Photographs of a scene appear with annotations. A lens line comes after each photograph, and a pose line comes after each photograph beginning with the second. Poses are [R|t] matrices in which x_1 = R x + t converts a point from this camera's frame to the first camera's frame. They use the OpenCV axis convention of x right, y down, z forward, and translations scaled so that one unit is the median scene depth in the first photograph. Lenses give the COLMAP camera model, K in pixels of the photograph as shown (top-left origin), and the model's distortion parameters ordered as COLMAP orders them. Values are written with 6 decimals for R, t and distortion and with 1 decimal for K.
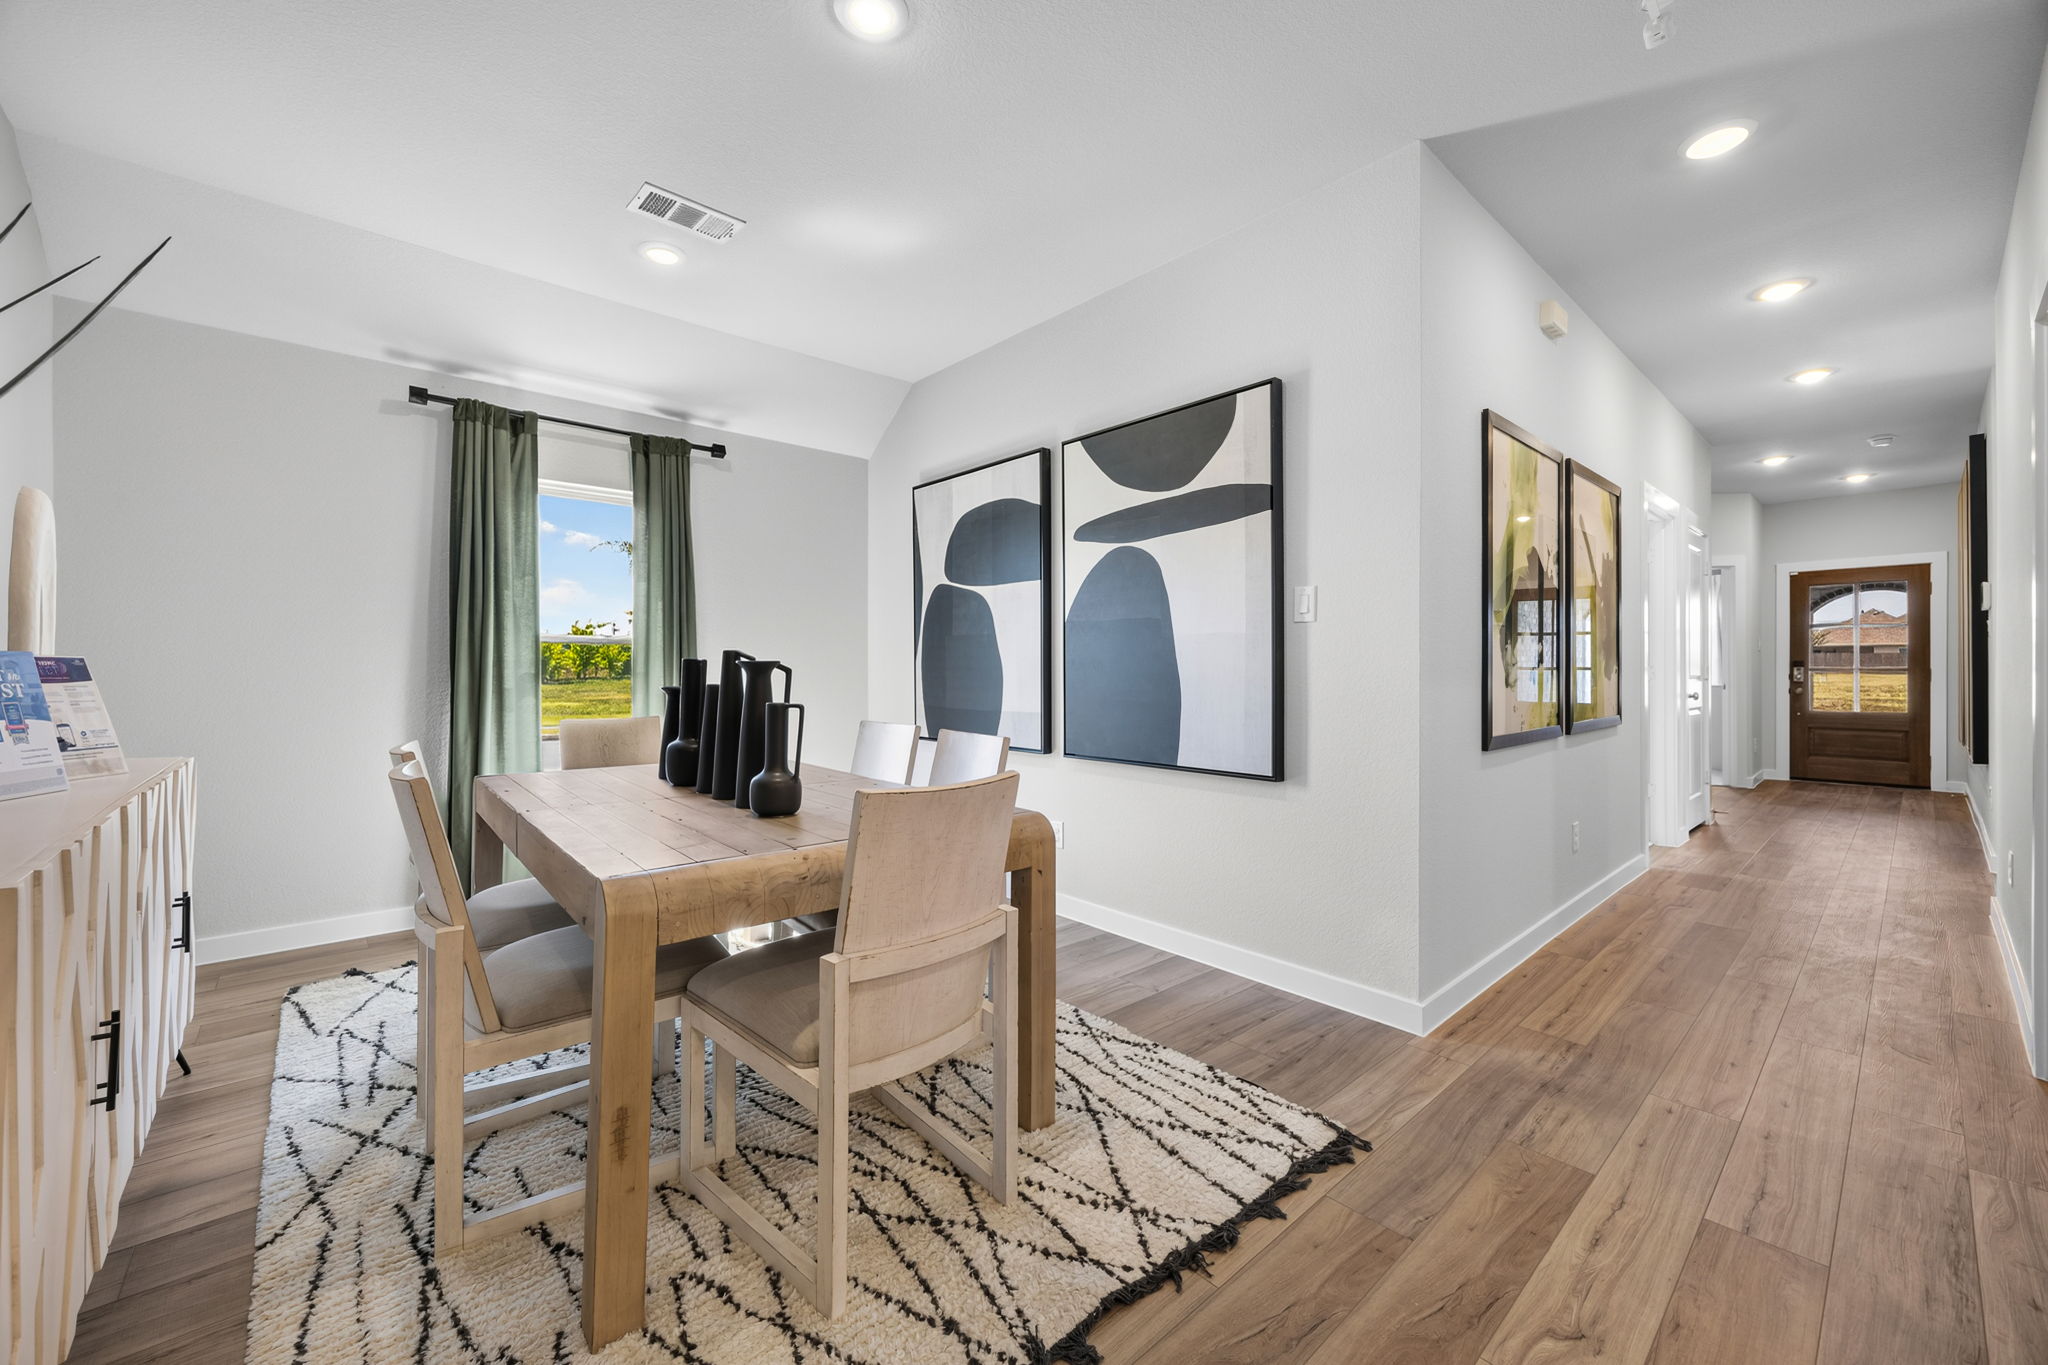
lens RADIAL K [[783.4, 0, 1015.5], [0, 783.4, 675.2], [0, 0, 1]] dist [-0.005465, 0.000568]
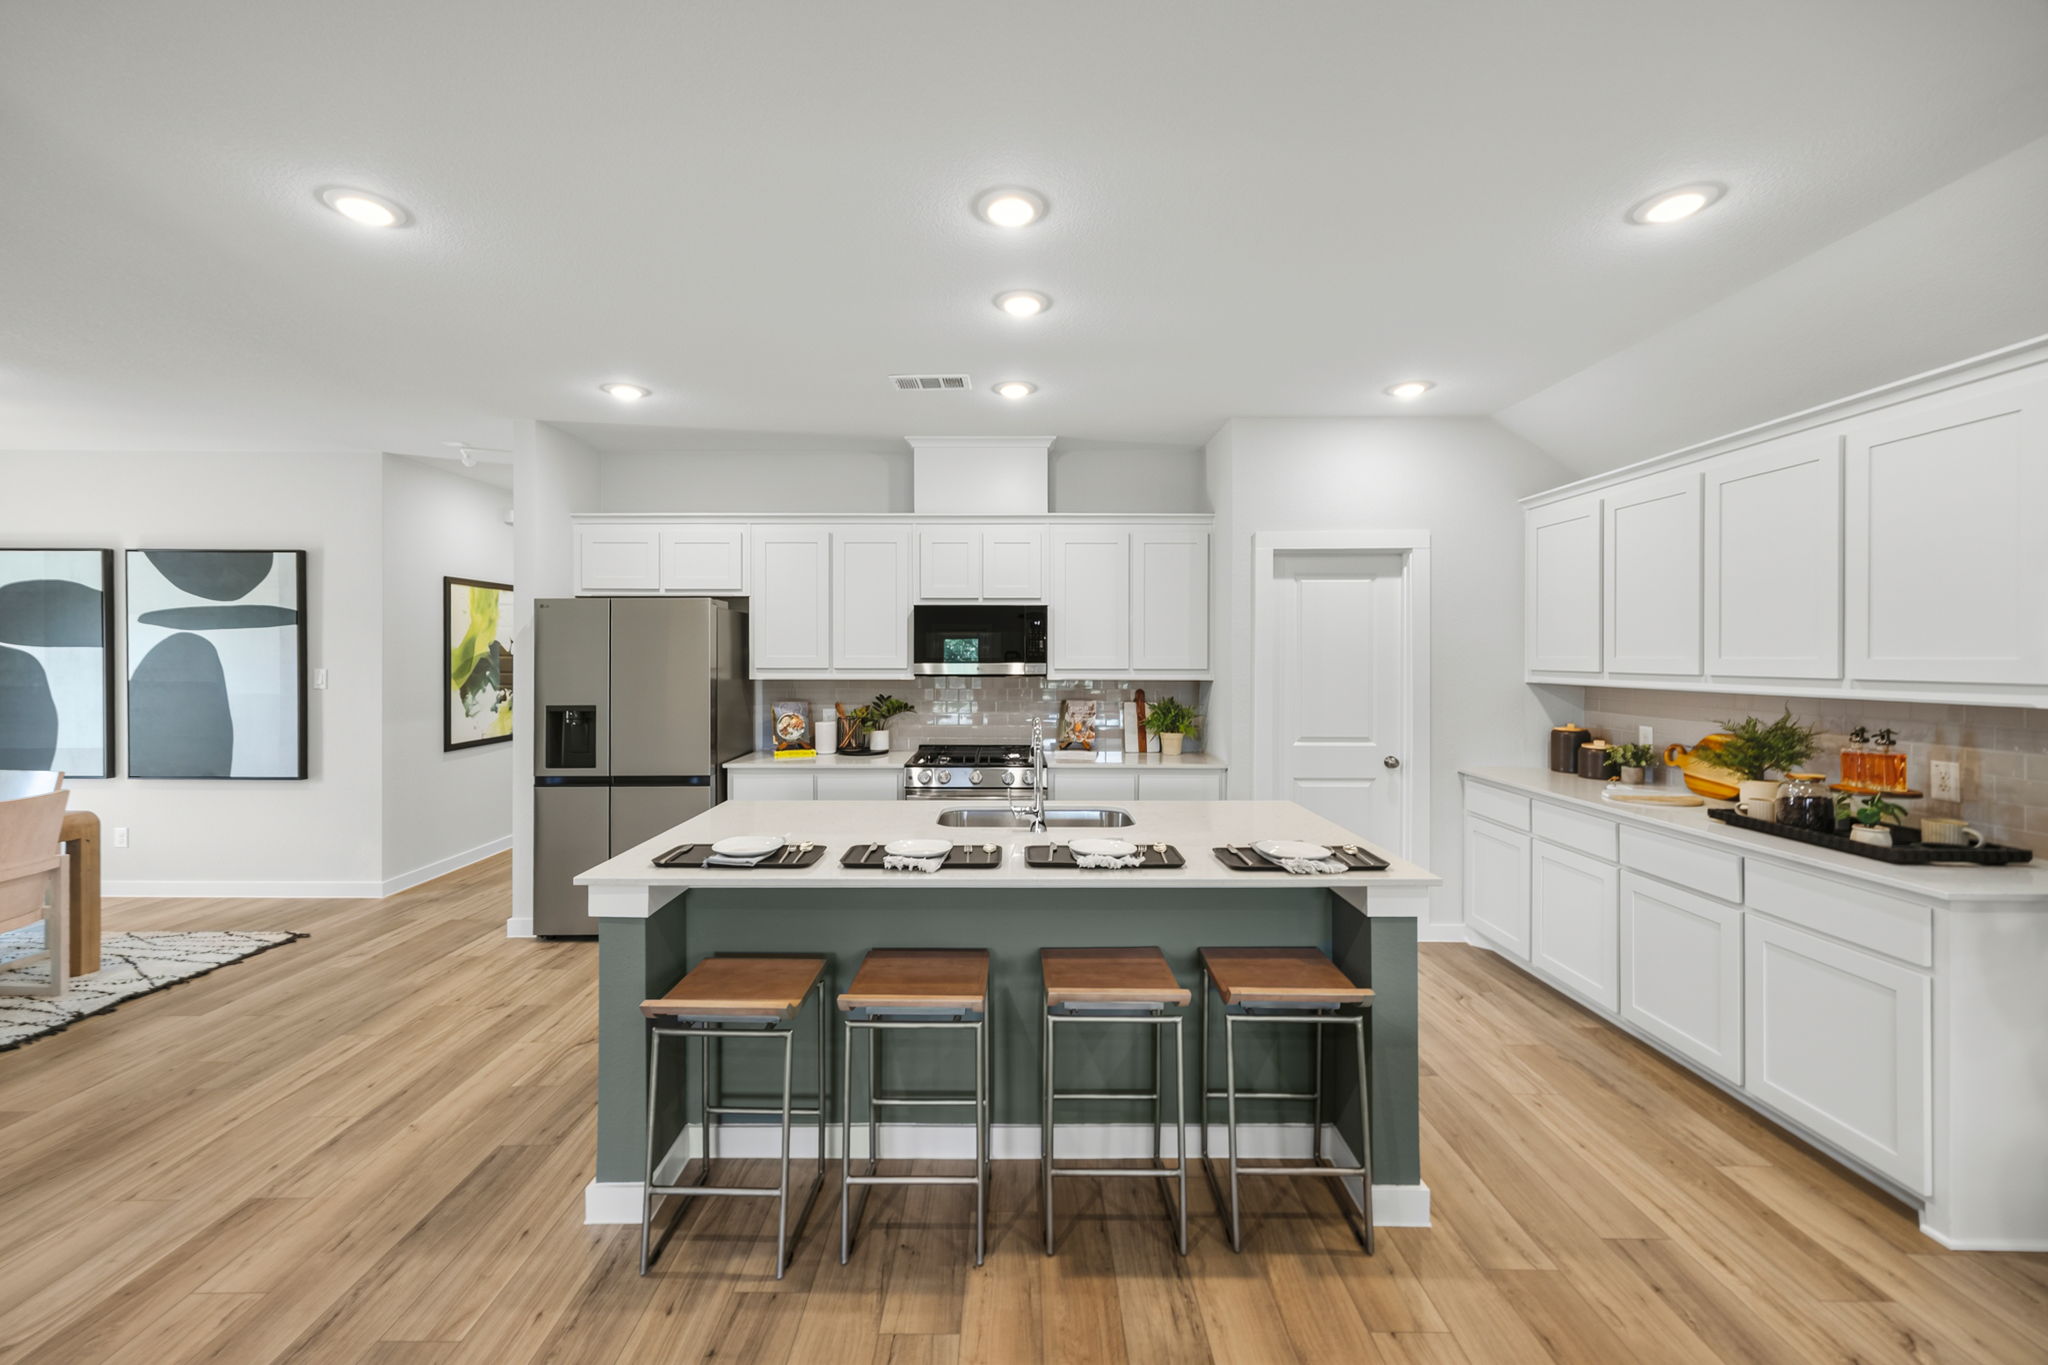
lens RADIAL K [[811.6, 0, 1010.3], [0, 811.6, 657.9], [0, 0, 1]] dist [0.004716, -0.000563]
pose [[0.664049, -0.002114, 0.747686, 0.023285], [0.005724, 0.999981, -0.002257, -0.110663], [-0.747668, 0.005778, 0.664048, -1.240936]]
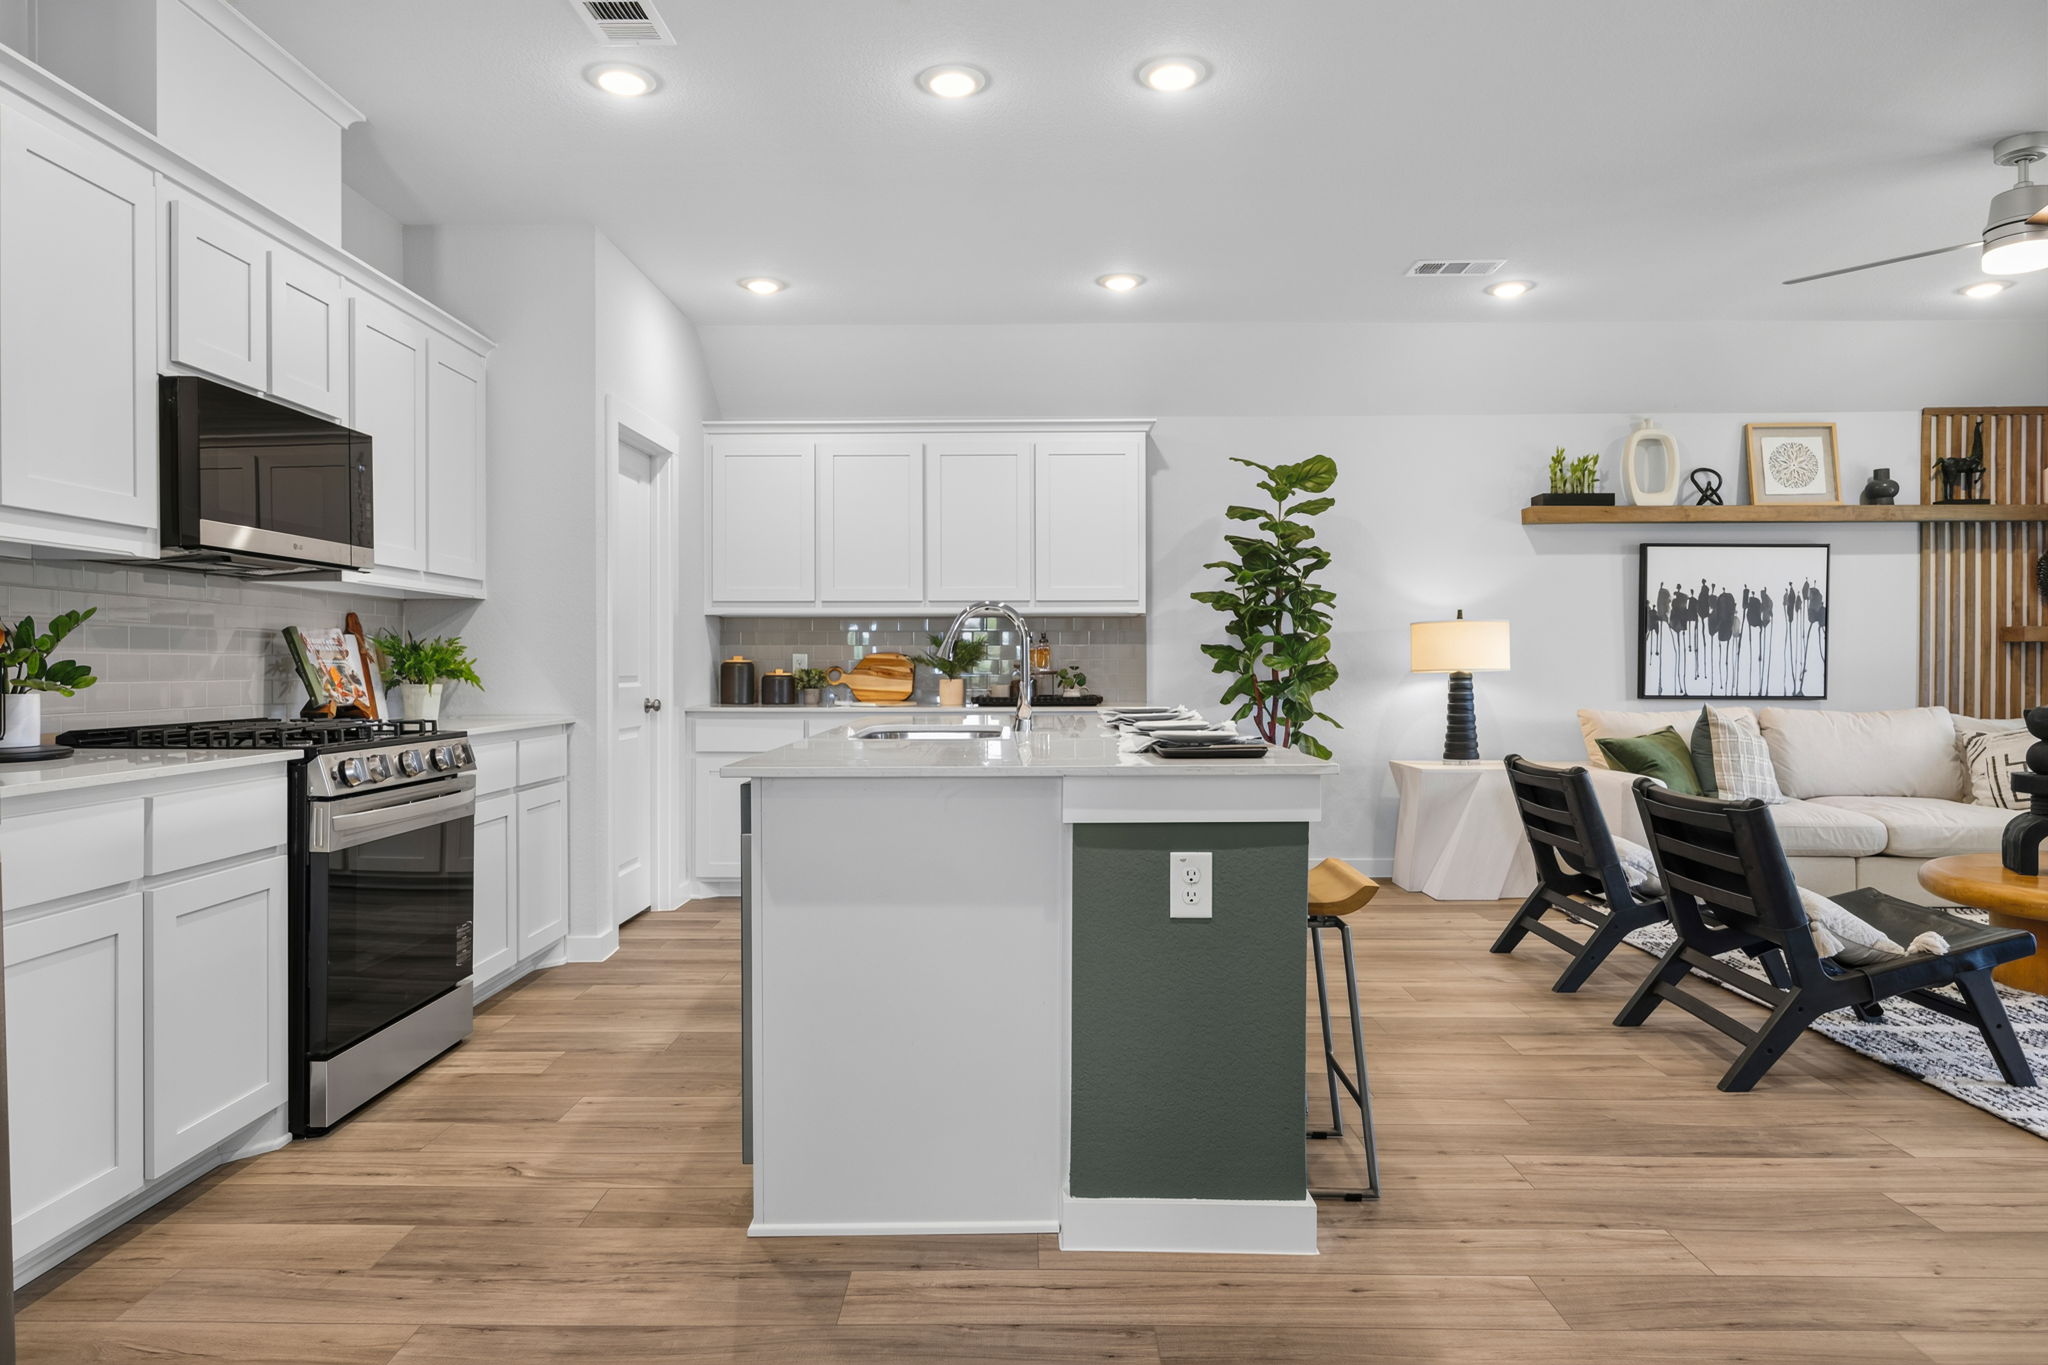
lens RADIAL K [[1223.5, 0, 1023.5], [0, 1223.5, 671.3], [0, 0, 1]] dist [-0.004648, -0.001955]
pose [[-0.748790, -0.002848, 0.662802, -0.056079], [0.006788, 0.999905, 0.011965, 0.003989], [-0.662773, 0.013458, -0.748699, 0.159632]]
